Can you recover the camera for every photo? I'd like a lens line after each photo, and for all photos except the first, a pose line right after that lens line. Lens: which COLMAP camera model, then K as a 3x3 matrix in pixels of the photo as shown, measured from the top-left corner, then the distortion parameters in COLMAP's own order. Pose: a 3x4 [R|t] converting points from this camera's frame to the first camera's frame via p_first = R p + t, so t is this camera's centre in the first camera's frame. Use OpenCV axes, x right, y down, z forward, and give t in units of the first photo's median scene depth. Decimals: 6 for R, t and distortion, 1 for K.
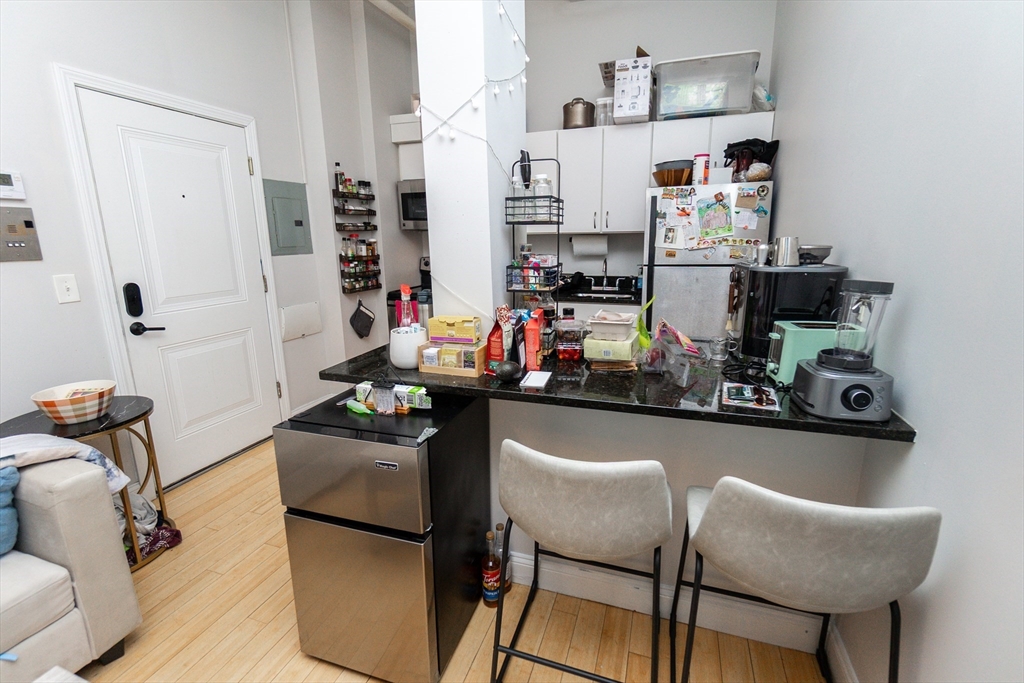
lens RADIAL K [[457.4, 0, 514.7], [0, 457.4, 331.6], [0, 0, 1]] dist [-0.001786, -0.000489]
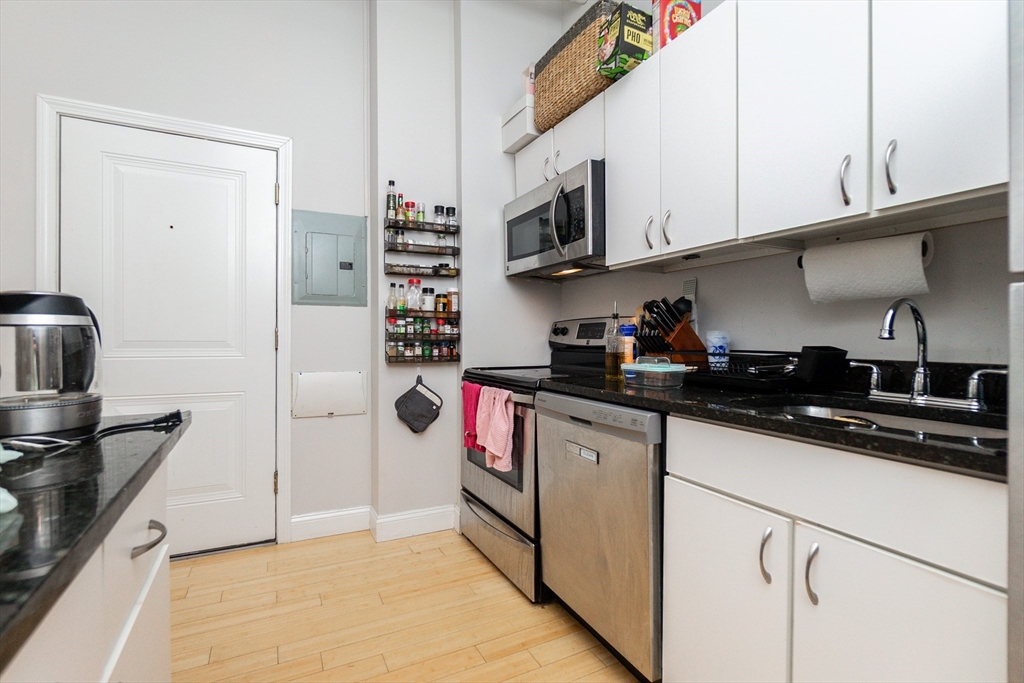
lens RADIAL K [[461.5, 0, 486.9], [0, 461.5, 340.1], [0, 0, 1]] dist [-0.002036, -0.000280]
pose [[0.700691, 0.020850, -0.713160, 0.272204], [-0.161044, 0.978398, -0.129624, -0.059376], [0.695051, 0.205676, 0.688913, 0.729917]]
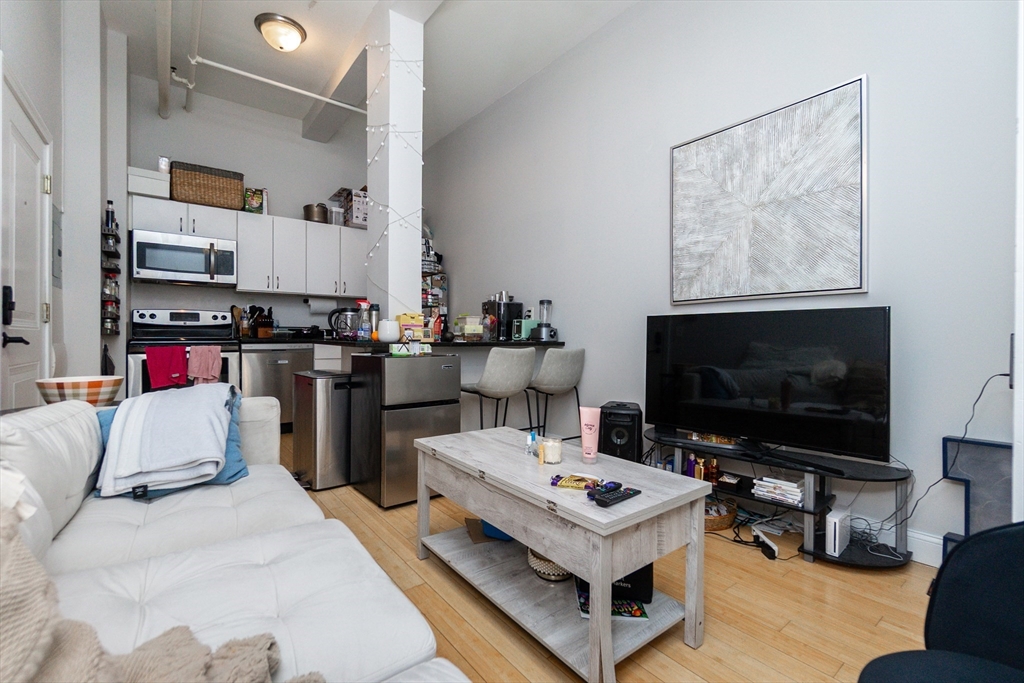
lens RADIAL K [[445.4, 0, 510.7], [0, 445.4, 336.4], [0, 0, 1]] dist [0.000359, 0.000183]
pose [[0.549613, 0.016244, 0.835262, -0.791899], [0.161654, 0.978847, -0.125406, 0.194647], [-0.819630, 0.203948, 0.535361, -0.175638]]
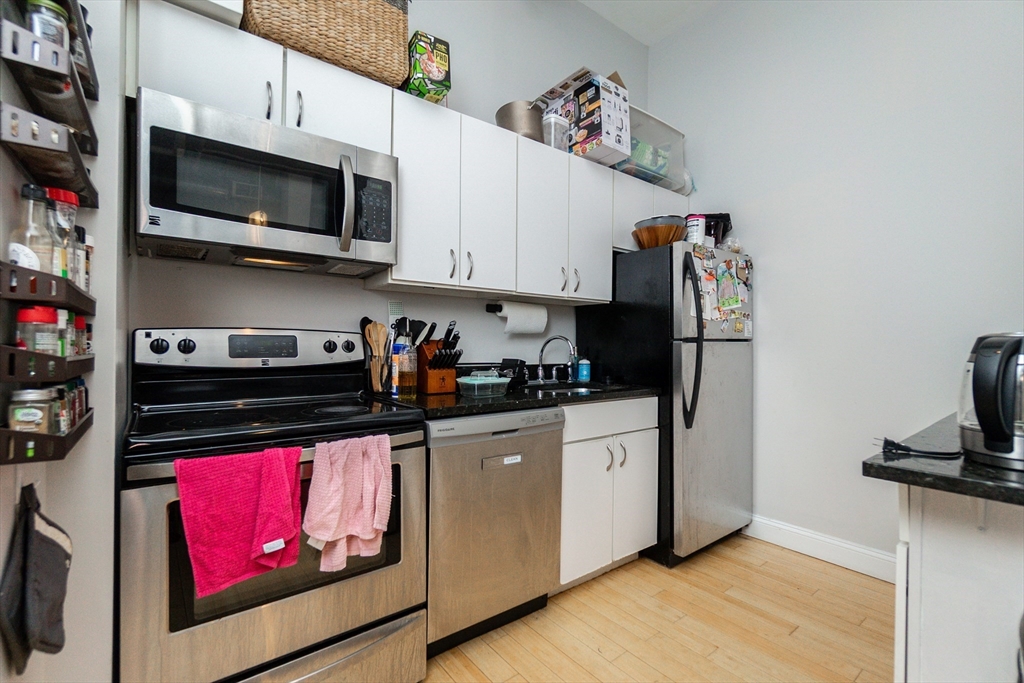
lens RADIAL K [[457.3, 0, 524.1], [0, 457.3, 343.4], [0, 0, 1]] dist [-0.002778, -0.000112]
pose [[0.534259, 0.022381, 0.845025, -0.494149], [0.160919, 0.978677, -0.127661, -0.087379], [-0.829863, 0.204184, 0.519265, 0.841522]]
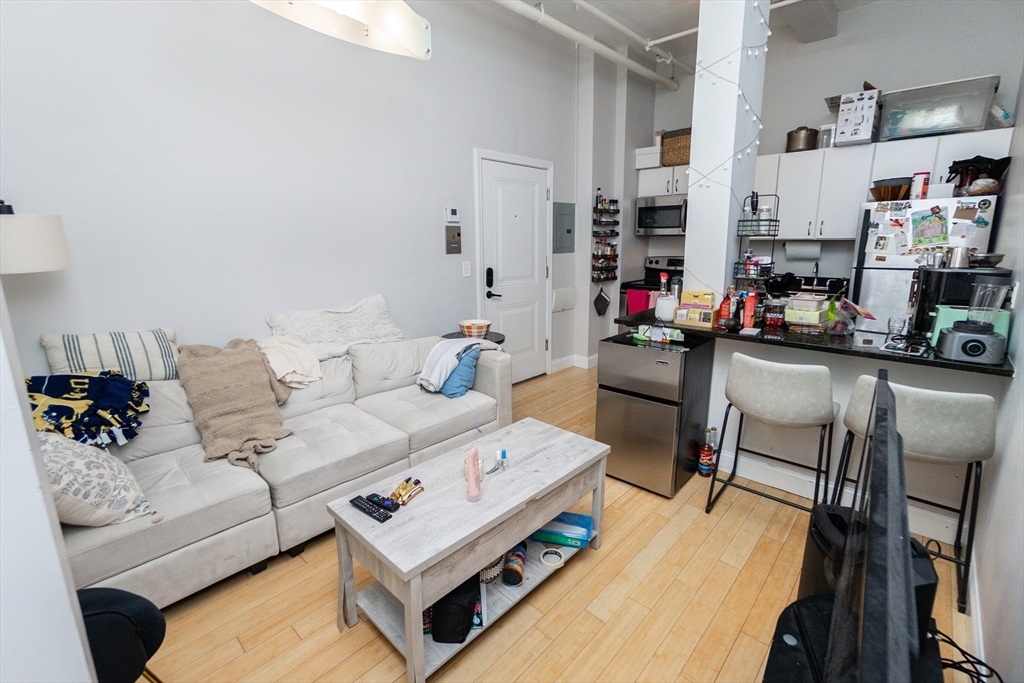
lens RADIAL K [[457.4, 0, 514.7], [0, 457.4, 331.6], [0, 0, 1]] dist [-0.001786, -0.000489]
pose [[0.917287, 0.085880, -0.388855, -0.045963], [-0.086276, 0.996135, 0.016478, 0.076444], [0.388768, 0.018434, 0.921151, -0.430207]]
